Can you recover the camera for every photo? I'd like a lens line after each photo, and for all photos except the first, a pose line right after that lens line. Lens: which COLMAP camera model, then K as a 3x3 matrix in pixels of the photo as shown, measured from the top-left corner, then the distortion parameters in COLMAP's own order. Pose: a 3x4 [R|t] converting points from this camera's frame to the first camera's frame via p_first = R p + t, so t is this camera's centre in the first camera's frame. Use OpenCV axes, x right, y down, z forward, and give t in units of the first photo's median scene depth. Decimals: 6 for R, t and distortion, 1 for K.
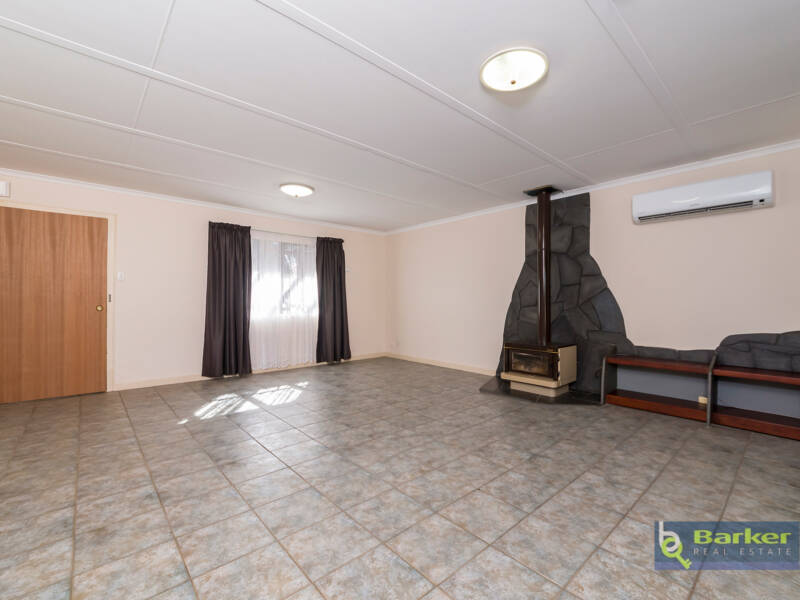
lens RADIAL K [[366.8, 0, 453.6], [0, 366.8, 298.7], [0, 0, 1]] dist [-0.018287, -0.000329]
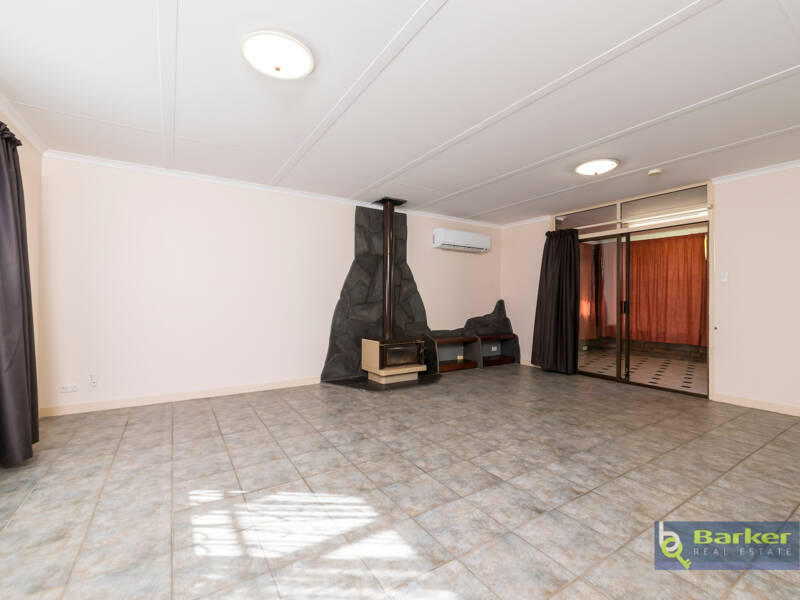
lens RADIAL K [[347.8, 0, 400.0], [0, 347.8, 300.0], [0, 0, 1]] dist [0.001134, 0.000495]
pose [[0.233497, -0.003102, 0.972353, -0.876149], [-0.017008, 0.999829, 0.007274, -0.001397], [-0.972209, -0.018236, 0.233404, 0.801972]]
